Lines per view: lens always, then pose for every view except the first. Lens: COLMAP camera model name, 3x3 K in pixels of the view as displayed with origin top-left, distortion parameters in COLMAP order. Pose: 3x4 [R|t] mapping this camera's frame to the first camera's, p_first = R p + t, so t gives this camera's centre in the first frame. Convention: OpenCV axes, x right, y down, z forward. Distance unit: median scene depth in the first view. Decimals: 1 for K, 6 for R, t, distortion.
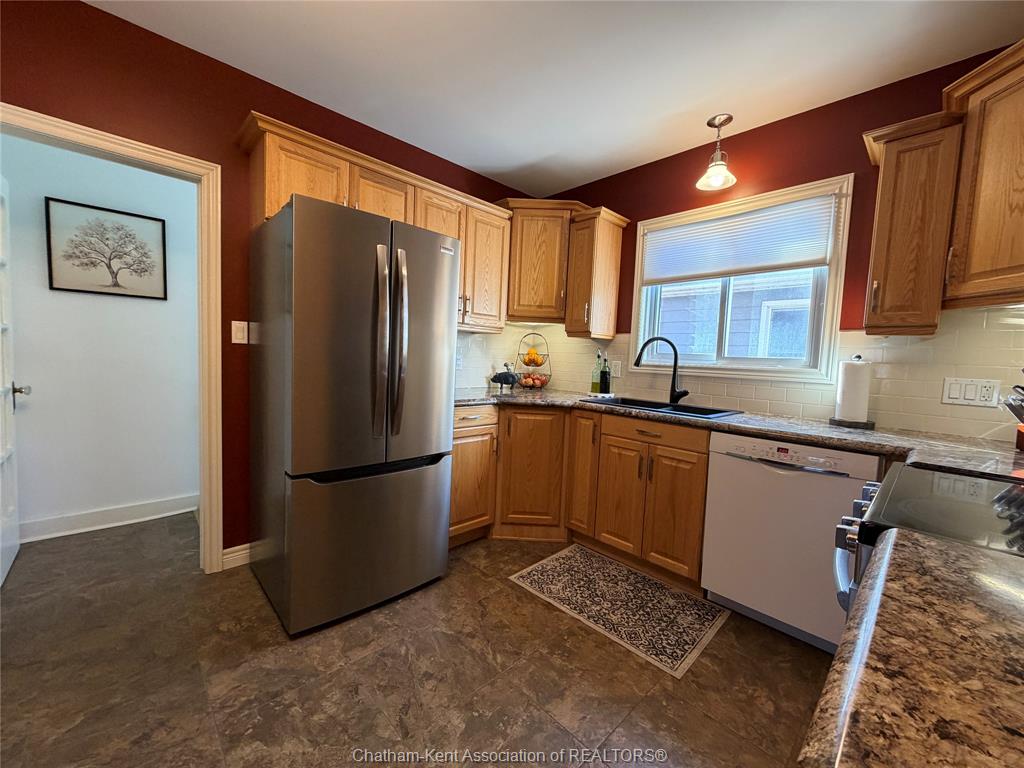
lens RADIAL K [[407.1, 0, 509.9], [0, 407.1, 382.8], [0, 0, 1]] dist [-0.000558, -0.000182]
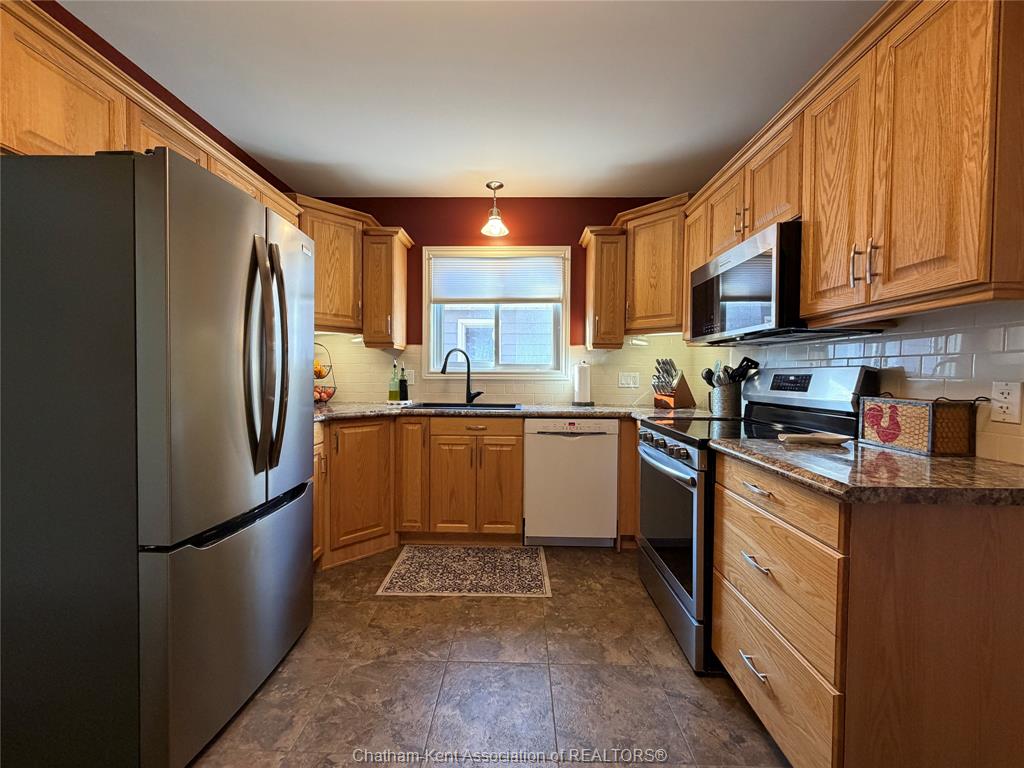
lens RADIAL K [[407.1, 0, 509.9], [0, 407.1, 382.8], [0, 0, 1]] dist [-0.000558, -0.000182]
pose [[0.707947, -0.053699, 0.704221, -0.423134], [0.068855, 0.997603, 0.006851, -0.011395], [-0.702901, 0.043639, 0.709948, 0.059203]]
